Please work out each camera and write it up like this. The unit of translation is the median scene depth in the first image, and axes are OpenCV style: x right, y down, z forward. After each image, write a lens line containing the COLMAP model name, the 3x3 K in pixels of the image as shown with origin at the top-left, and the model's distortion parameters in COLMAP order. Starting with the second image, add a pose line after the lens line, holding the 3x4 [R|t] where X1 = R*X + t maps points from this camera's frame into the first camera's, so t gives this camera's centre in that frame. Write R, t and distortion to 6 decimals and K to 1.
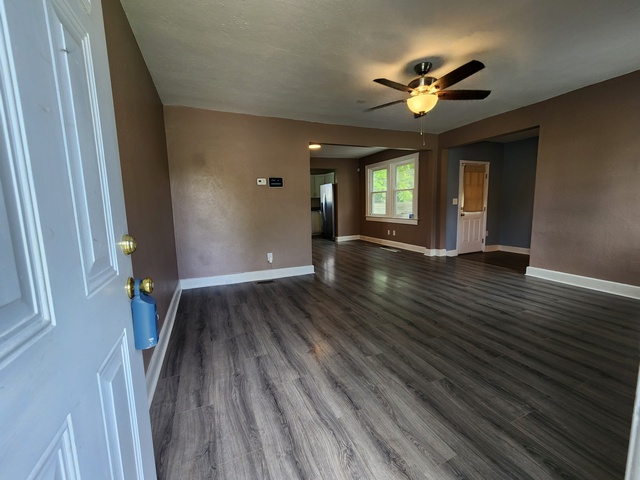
lens RADIAL K [[268.5, 0, 320.0], [0, 268.5, 240.0], [0, 0, 1]] dist [-0.003243, -0.000055]
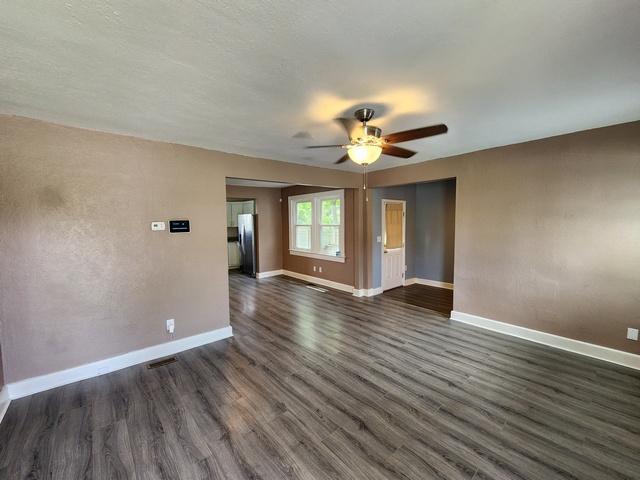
lens RADIAL K [[268.5, 0, 320.0], [0, 268.5, 240.0], [0, 0, 1]] dist [-0.003243, -0.000055]
pose [[0.955012, -0.004210, 0.296536, -0.009145], [0.024498, 0.997602, -0.064735, -0.116986], [-0.295552, 0.069087, 0.952825, 0.154025]]
